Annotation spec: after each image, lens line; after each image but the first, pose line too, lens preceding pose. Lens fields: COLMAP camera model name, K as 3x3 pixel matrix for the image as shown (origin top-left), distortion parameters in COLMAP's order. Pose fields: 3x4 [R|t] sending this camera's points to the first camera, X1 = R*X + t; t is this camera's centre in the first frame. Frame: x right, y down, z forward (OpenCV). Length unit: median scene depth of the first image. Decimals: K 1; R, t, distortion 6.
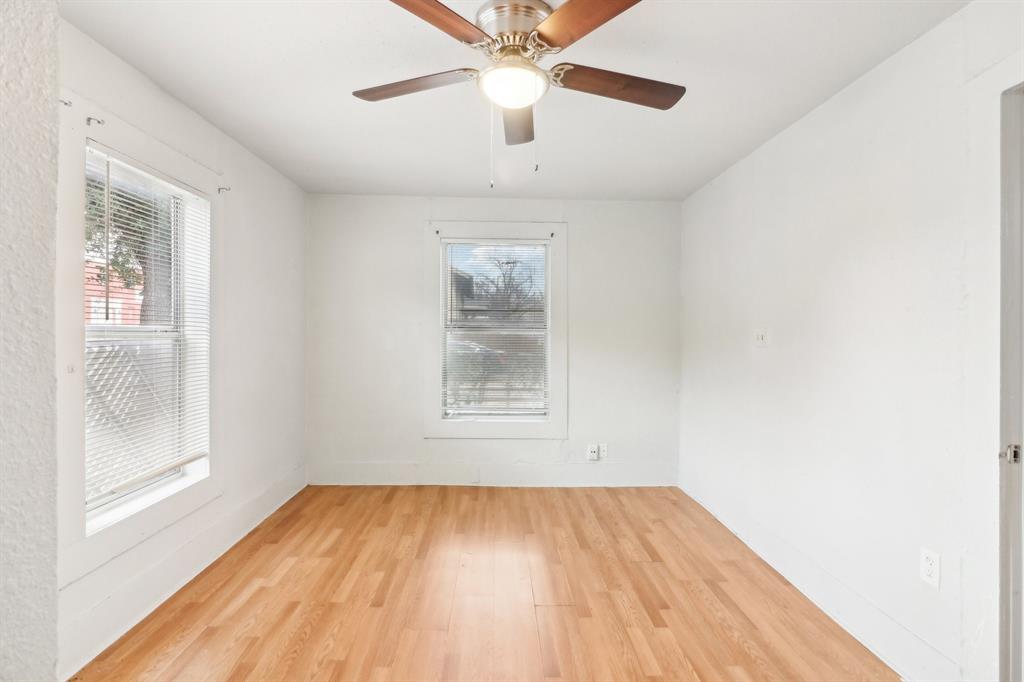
lens RADIAL K [[483.8, 0, 512.0], [0, 483.8, 341.0], [0, 0, 1]] dist [0.000210, -0.031748]
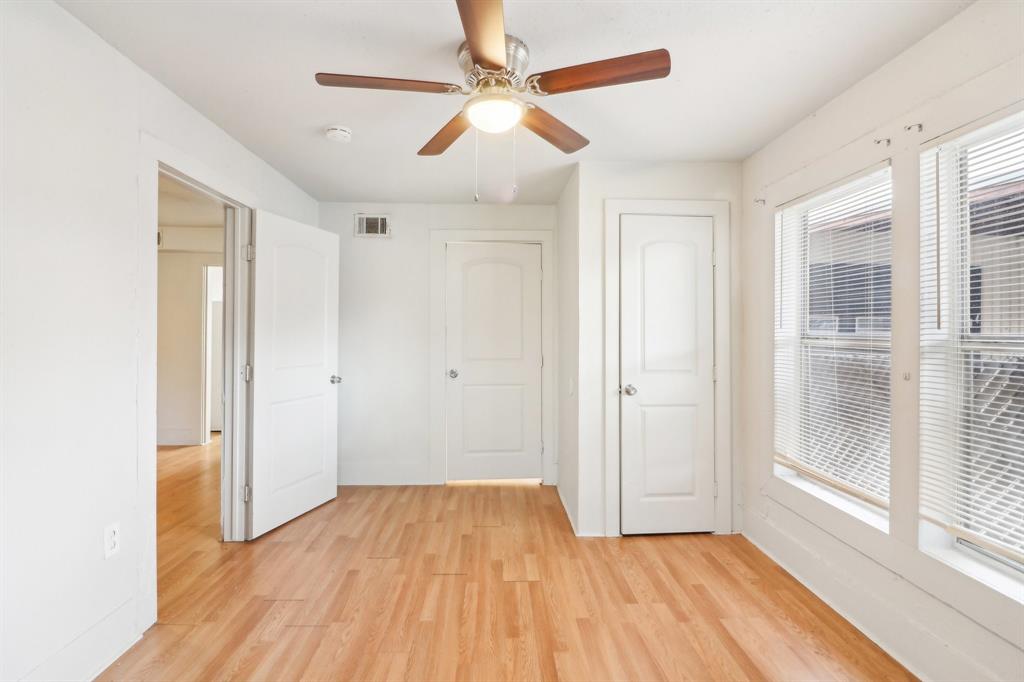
lens RADIAL K [[477.8, 0, 507.7], [0, 477.8, 332.4], [0, 0, 1]] dist [0.004123, -0.015196]
pose [[-0.999698, -0.023736, 0.006378, -0.021840], [-0.023621, 0.999566, 0.017577, -0.031774], [-0.006793, 0.017421, -0.999825, 1.379220]]
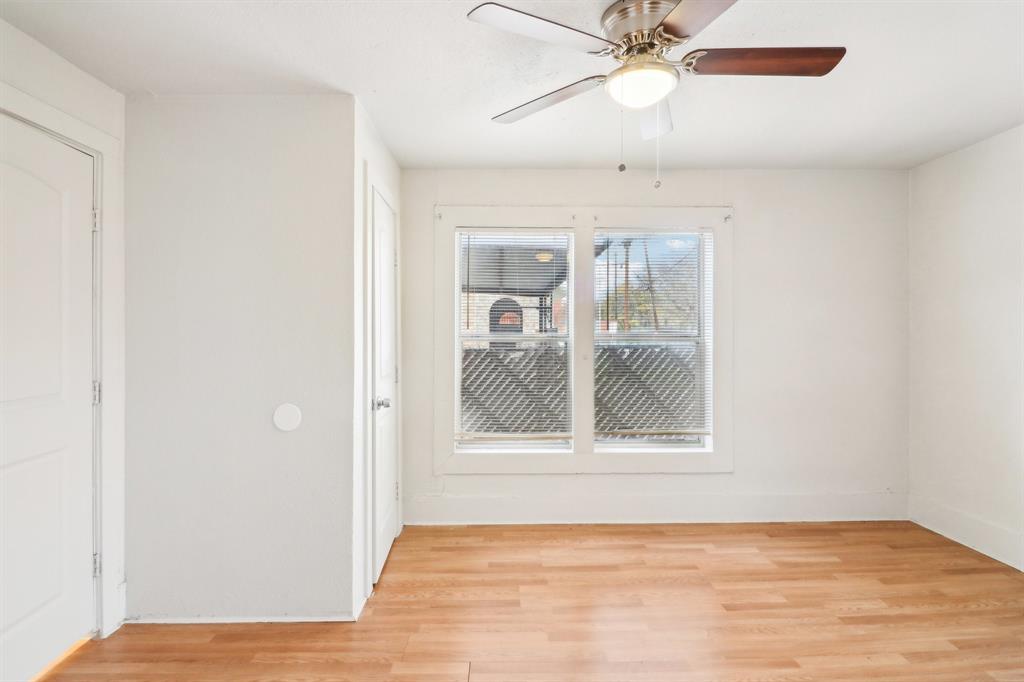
lens RADIAL K [[477.8, 0, 507.7], [0, 477.8, 332.4], [0, 0, 1]] dist [0.004123, -0.015196]
pose [[-0.026443, -0.021410, -0.999421, 0.652085], [-0.013348, 0.999689, -0.021063, -0.004153], [0.999561, 0.012783, -0.026721, 0.482615]]
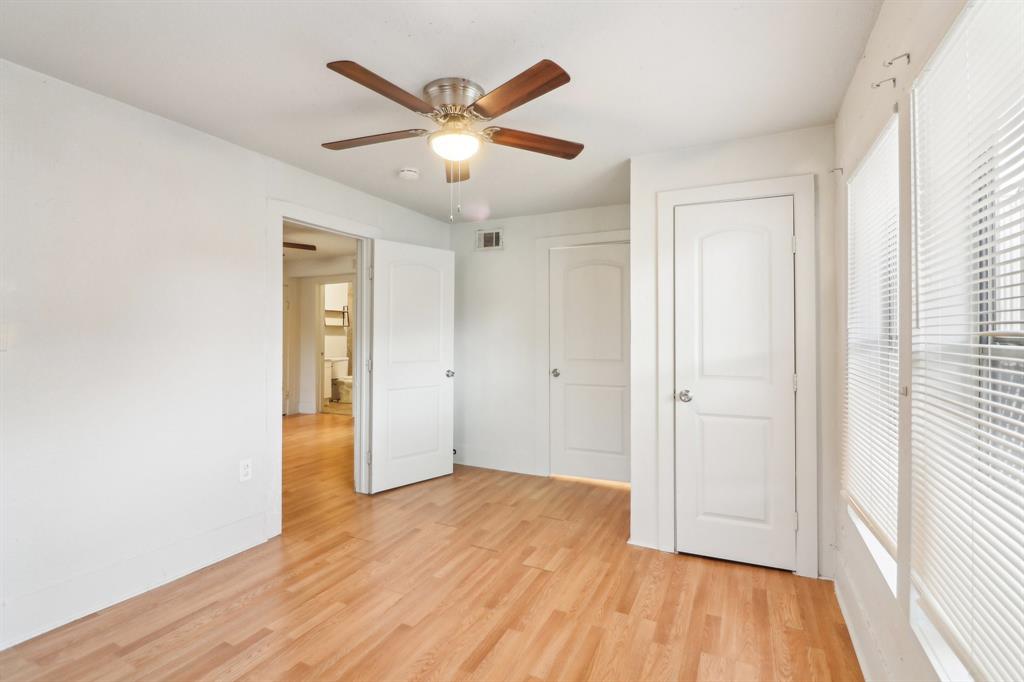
lens RADIAL K [[477.8, 0, 507.7], [0, 477.8, 332.4], [0, 0, 1]] dist [0.004123, -0.015196]
pose [[-0.878666, -0.020258, 0.477008, -0.483952], [-0.010420, 0.999675, 0.023262, -0.041514], [-0.477324, 0.015469, -0.878591, 1.345247]]
